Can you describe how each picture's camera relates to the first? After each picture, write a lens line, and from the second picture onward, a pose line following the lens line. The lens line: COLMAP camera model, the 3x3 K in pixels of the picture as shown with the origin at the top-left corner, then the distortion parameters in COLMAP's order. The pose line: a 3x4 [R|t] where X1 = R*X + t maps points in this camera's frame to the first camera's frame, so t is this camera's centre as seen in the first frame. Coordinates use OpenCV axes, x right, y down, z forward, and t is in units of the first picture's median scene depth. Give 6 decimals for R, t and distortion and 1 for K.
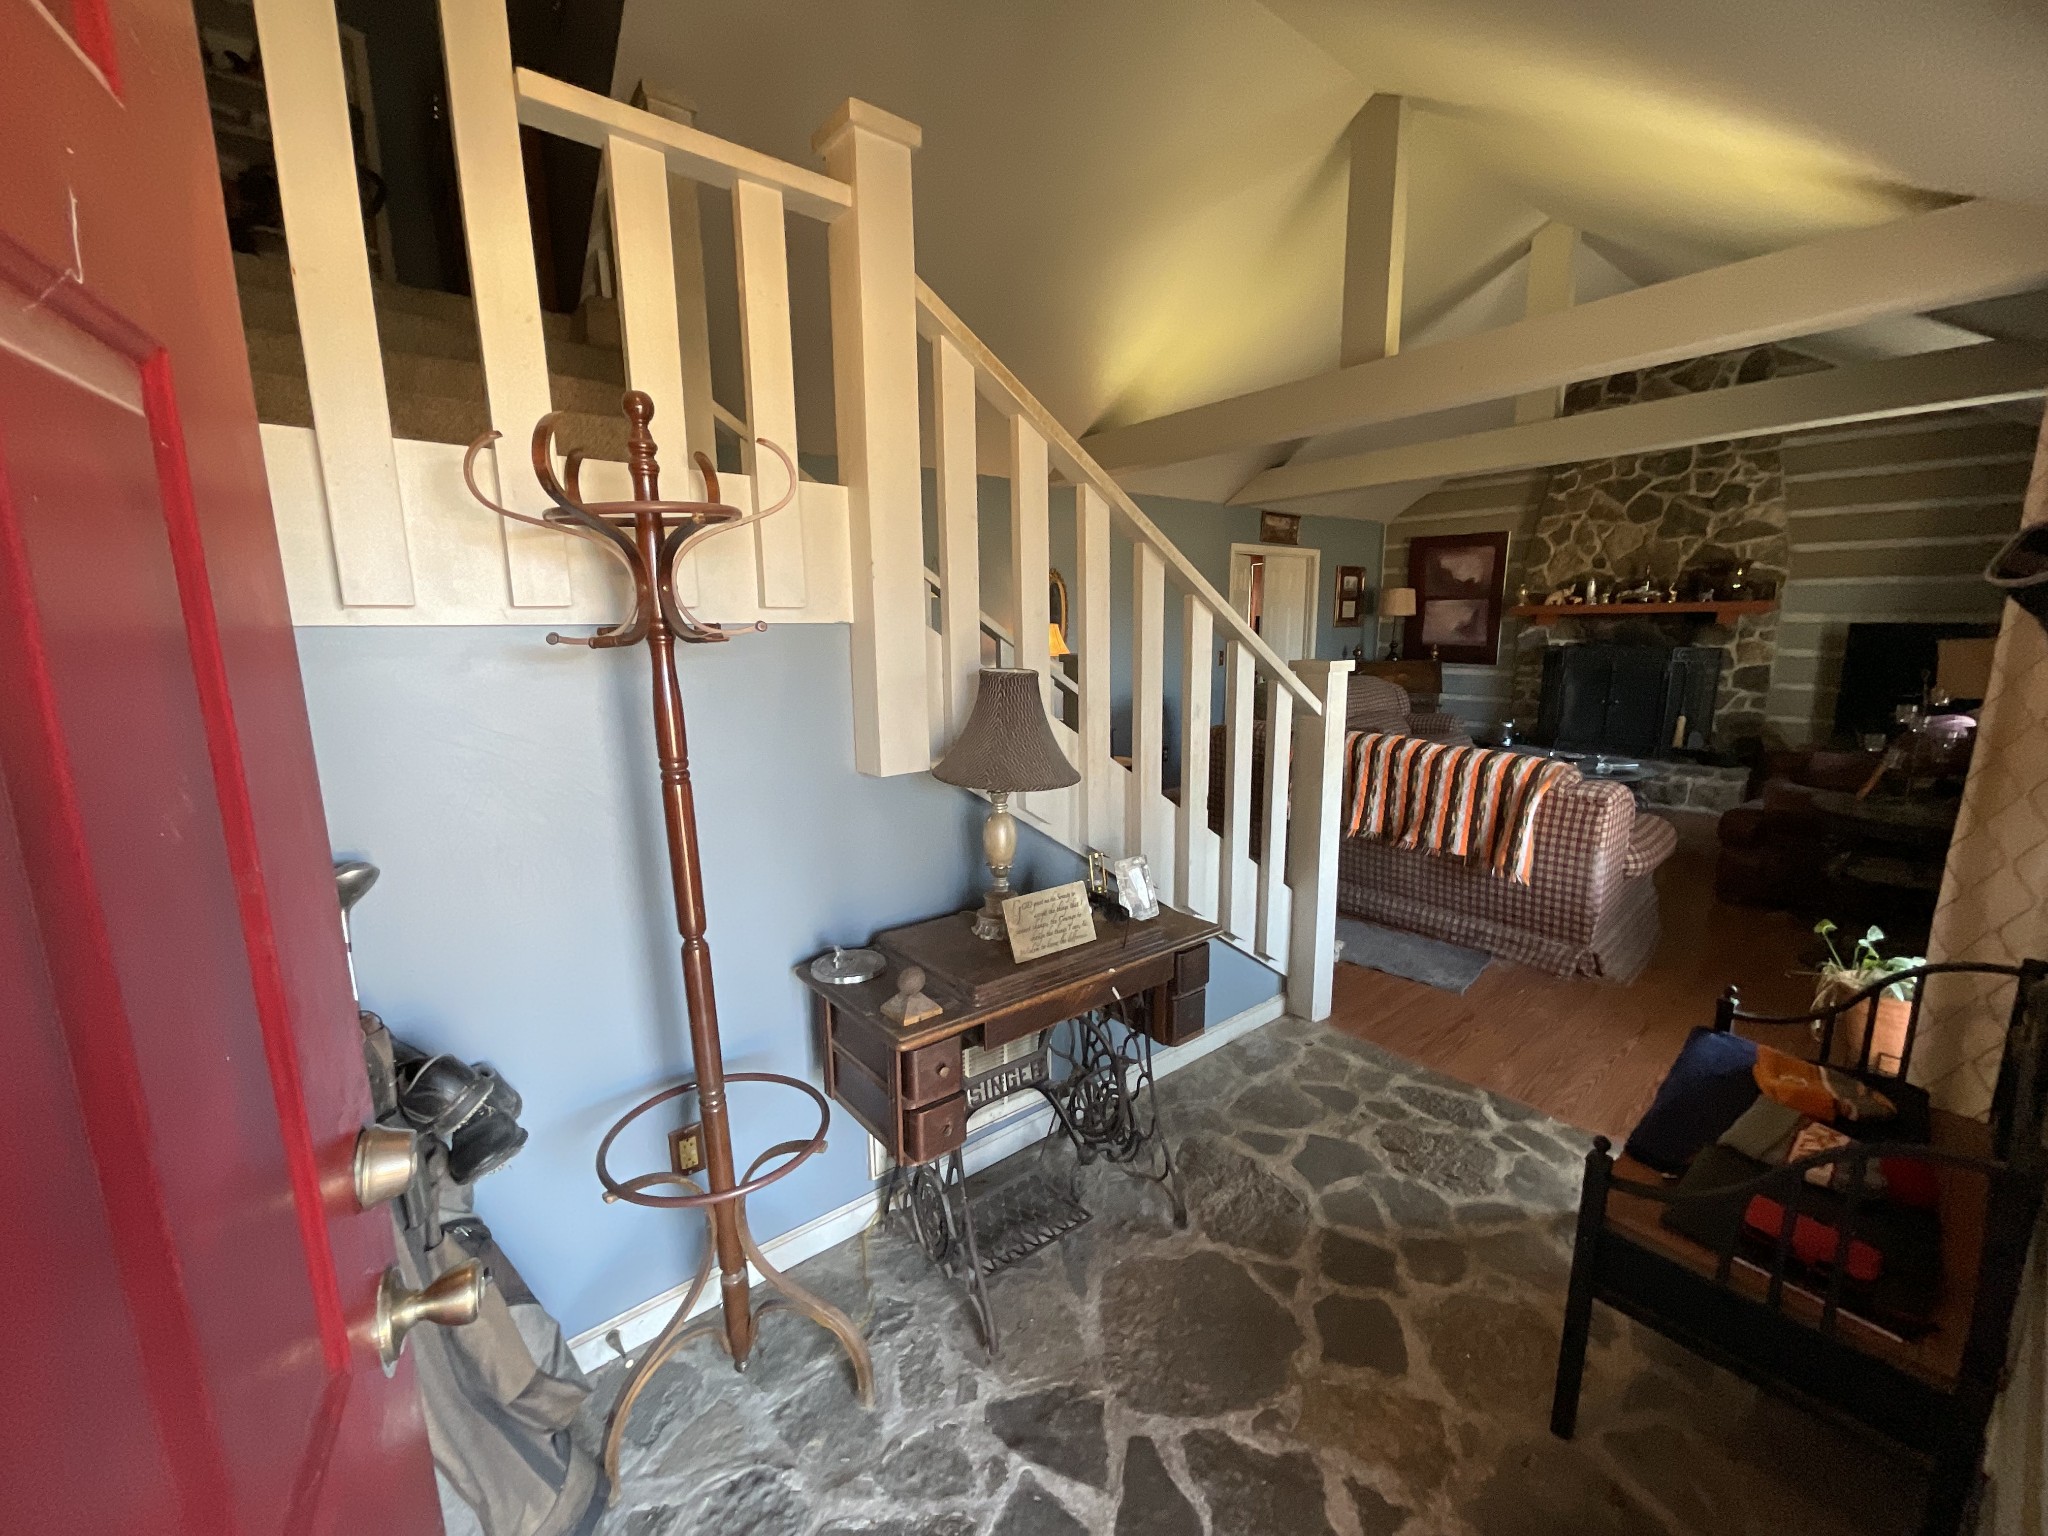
lens RADIAL K [[843.8, 0, 1021.1], [0, 843.8, 770.3], [0, 0, 1]] dist [-0.013511, 0.020330]
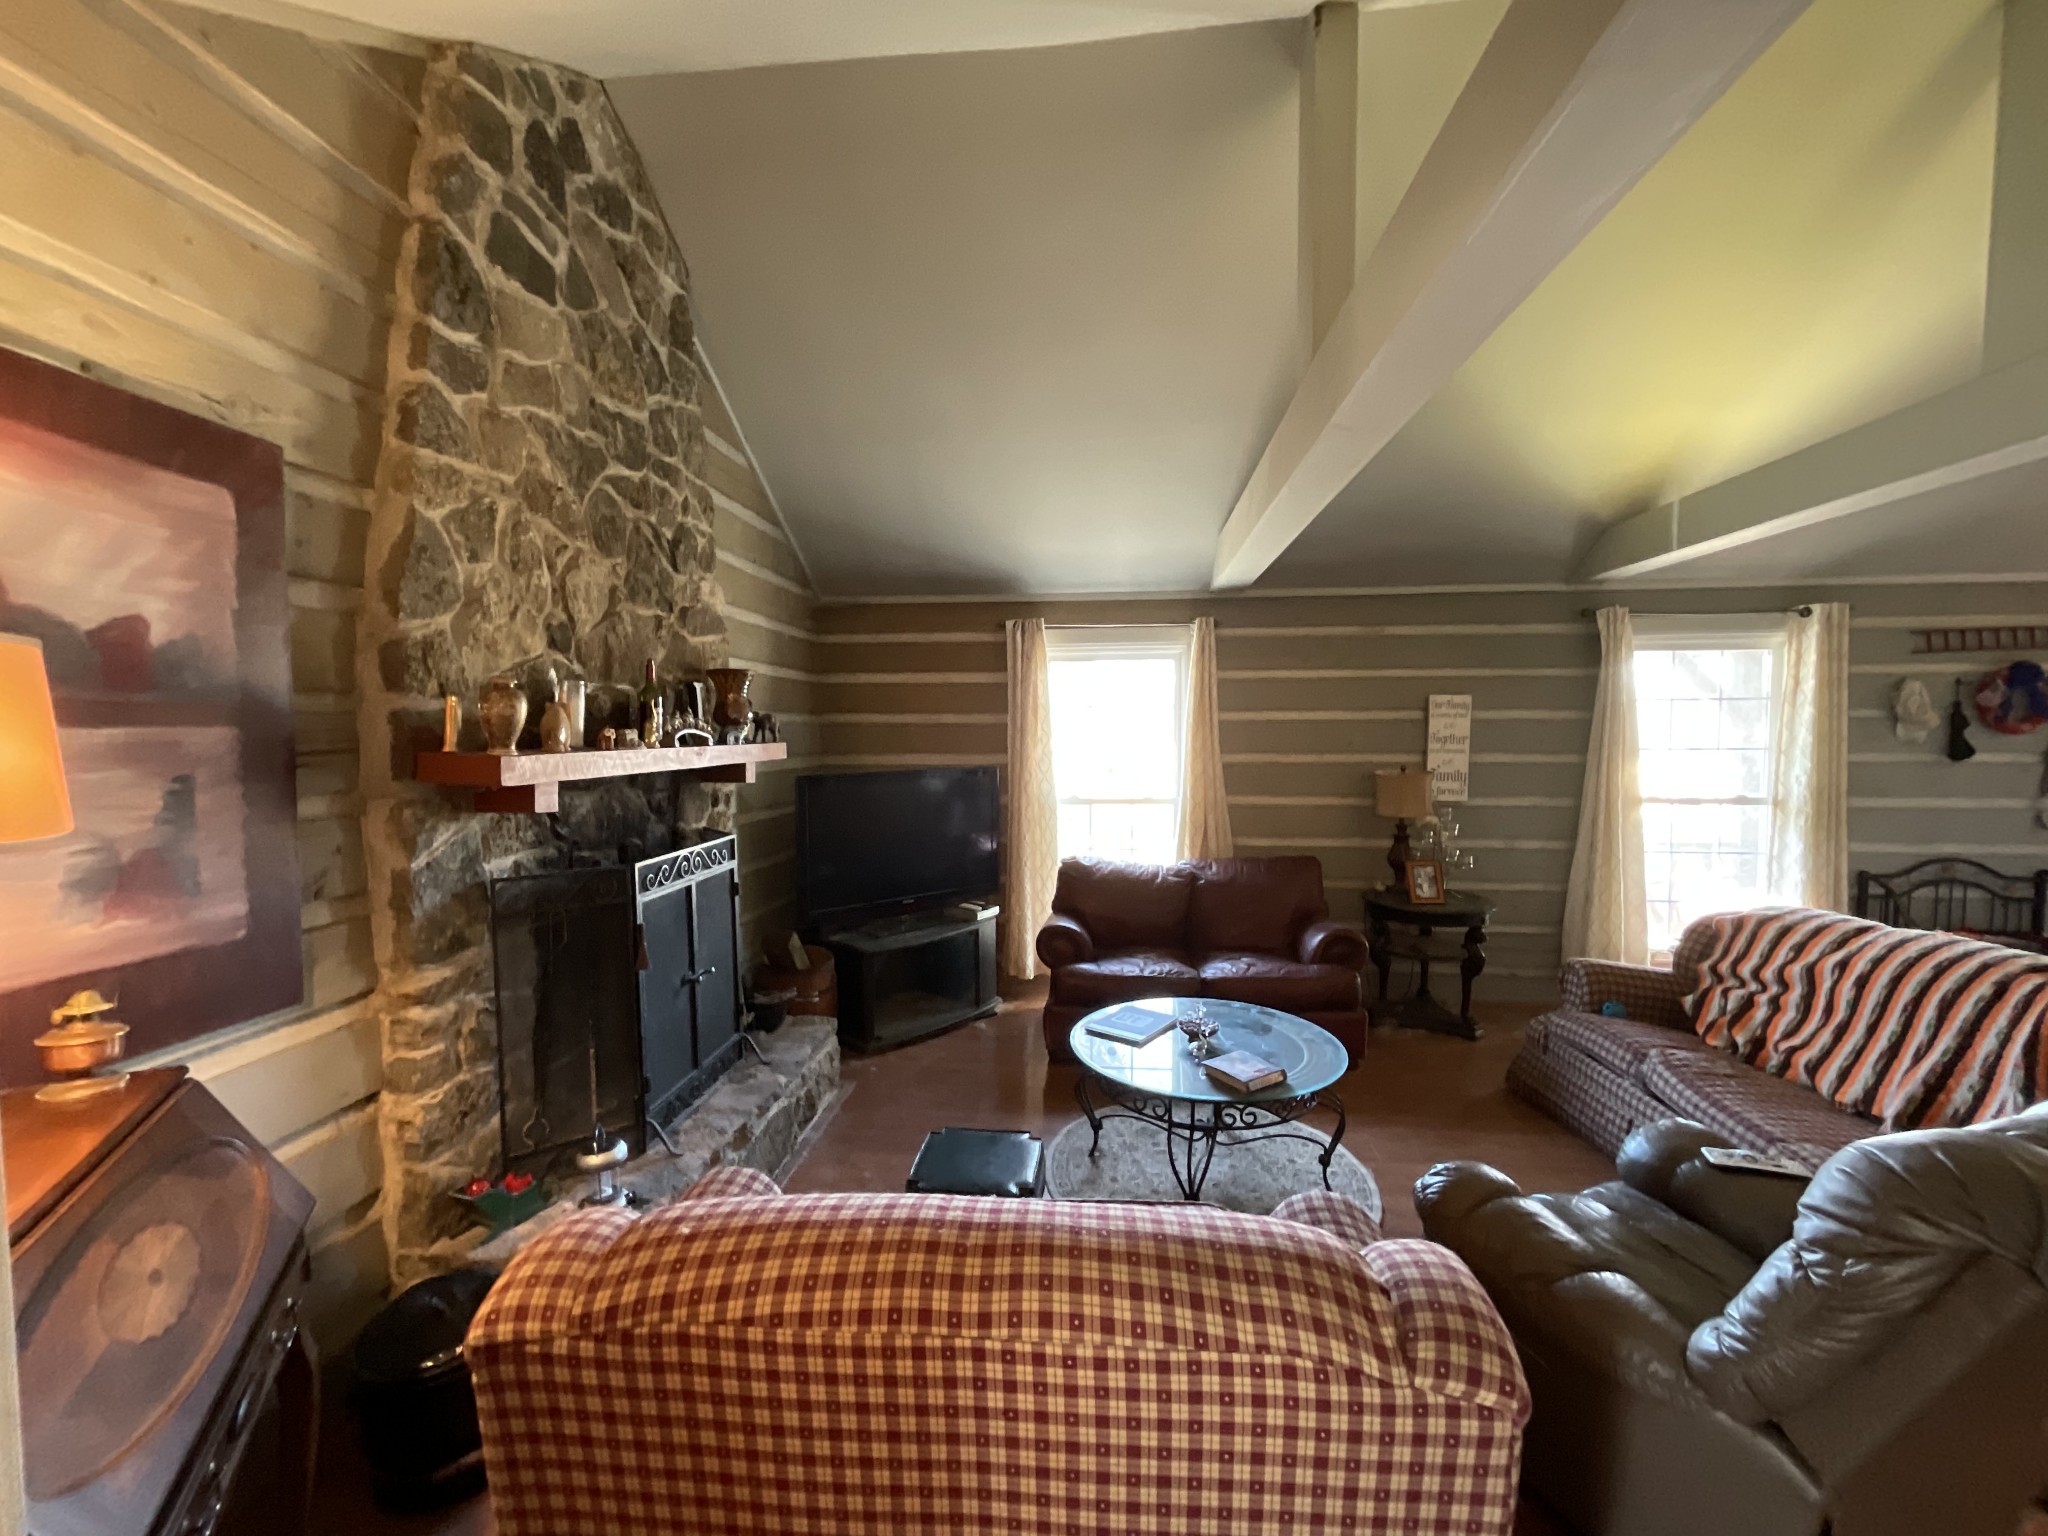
lens RADIAL K [[824.6, 0, 1031.5], [0, 824.6, 773.5], [0, 0, 1]] dist [-0.001391, -0.000273]
pose [[-0.708649, -0.029252, 0.704955, 0.307243], [0.130009, 0.976618, 0.171214, -0.239552], [-0.693480, 0.212981, -0.688276, 1.199334]]
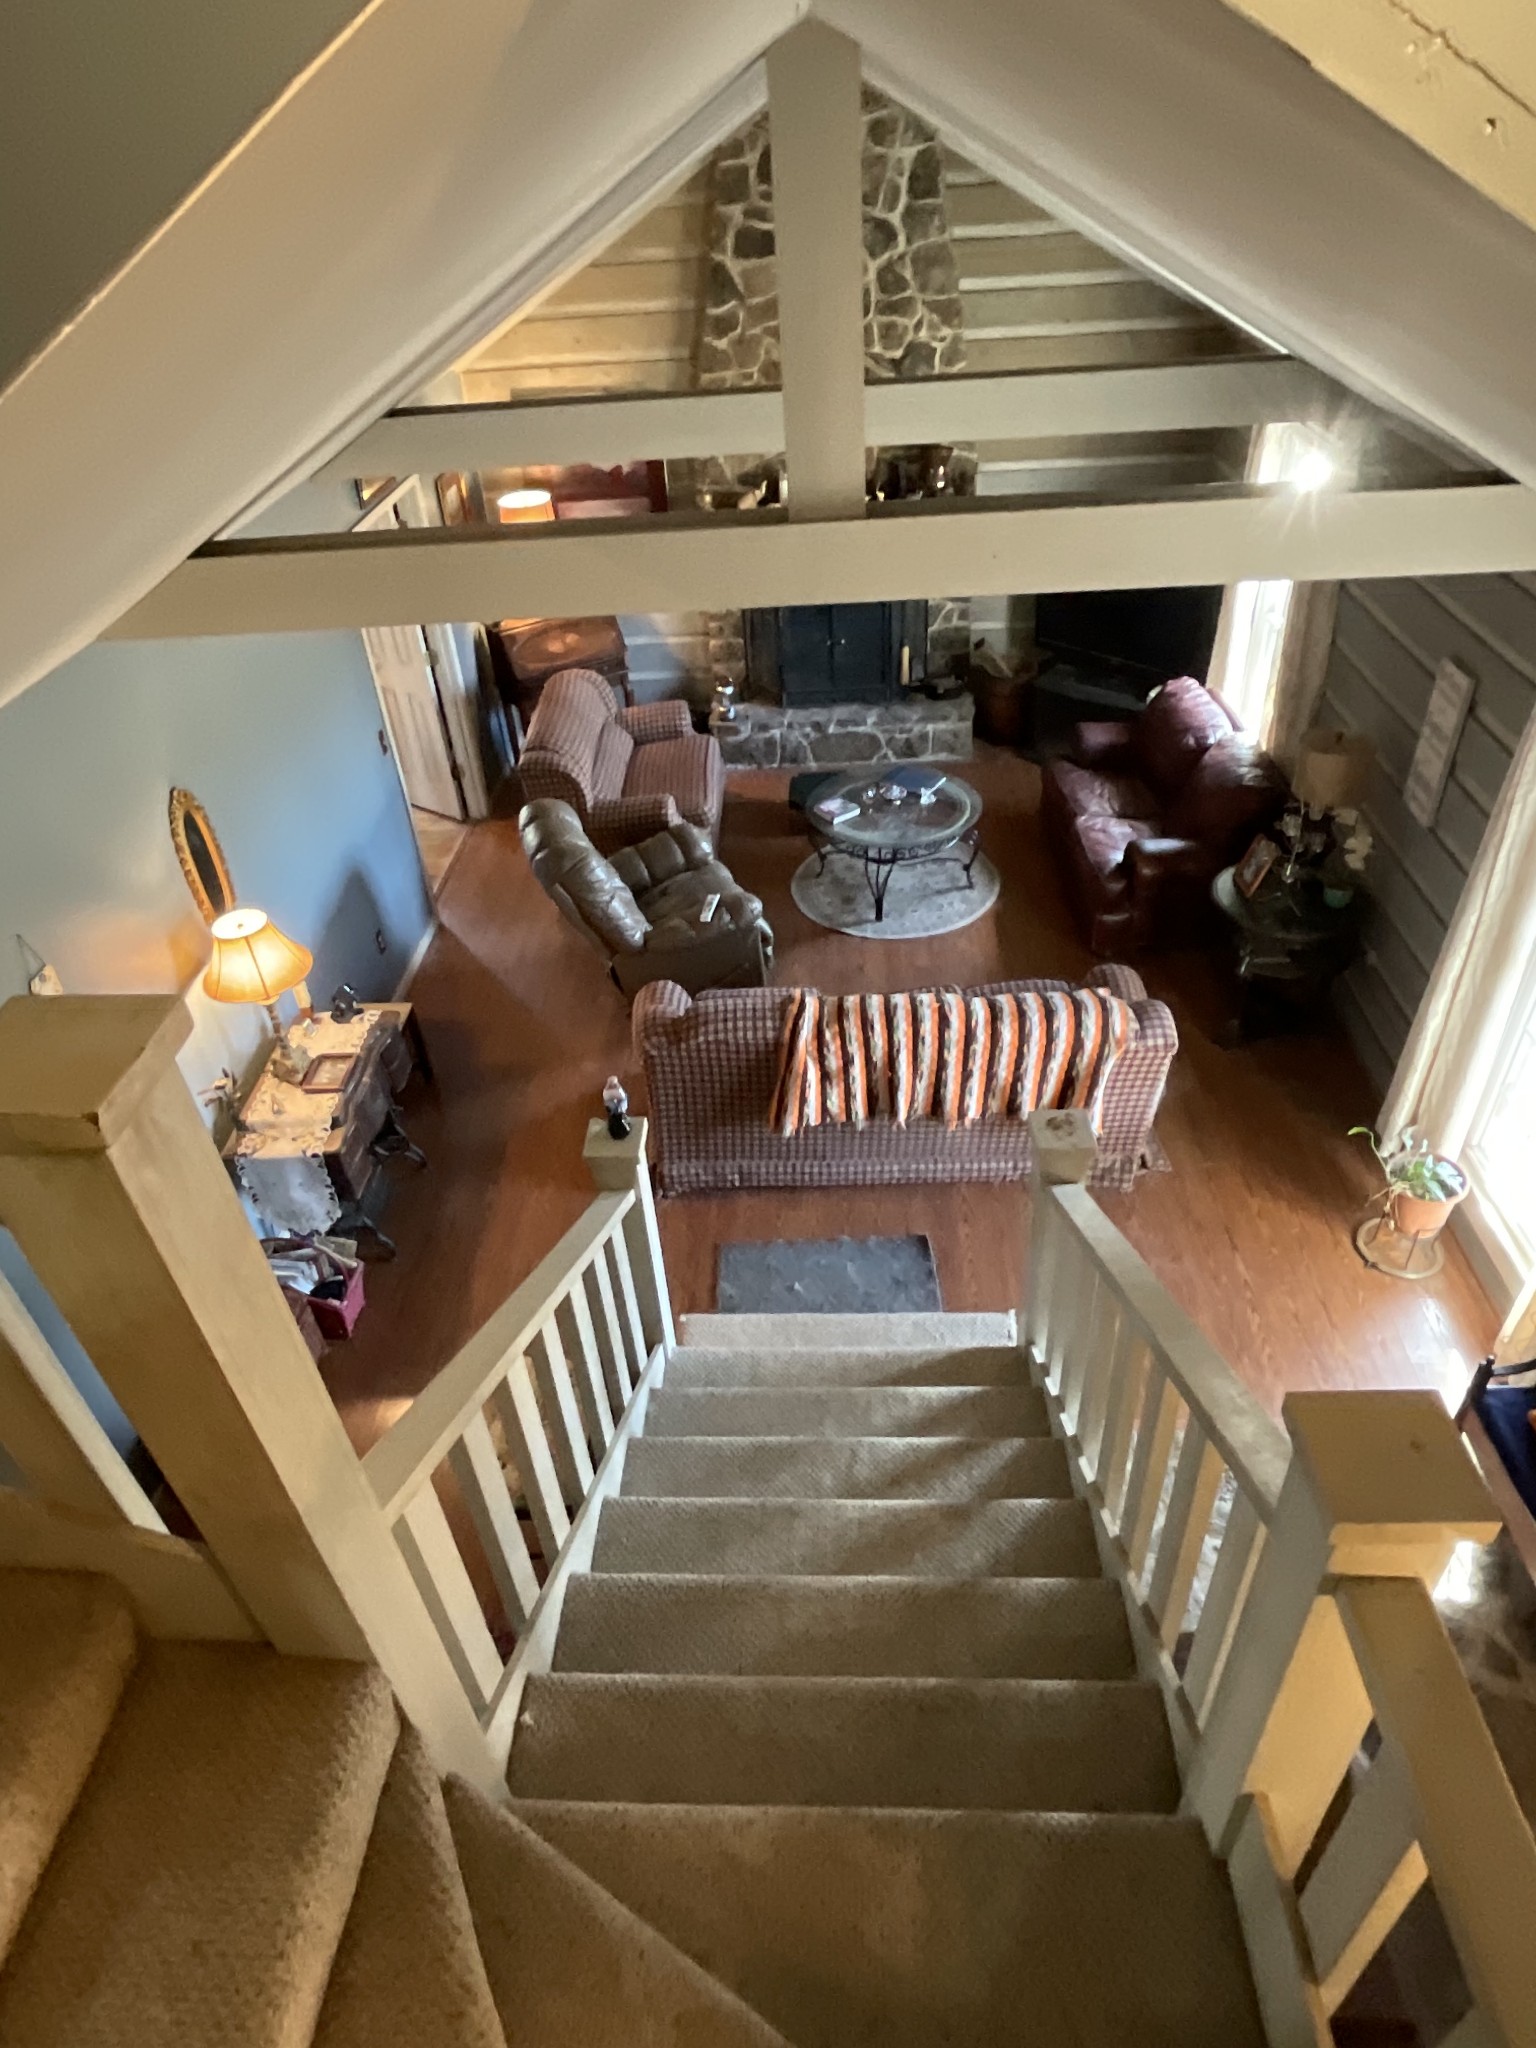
lens RADIAL K [[1229.4, 0, 762.7], [0, 1229.4, 1026.1], [0, 0, 1]] dist [-0.003238, -0.001918]
pose [[0.661774, -0.480682, 0.575327, -0.197294], [0.185398, 0.848498, 0.495659, -0.377256], [-0.726418, -0.221350, 0.650632, 0.222981]]
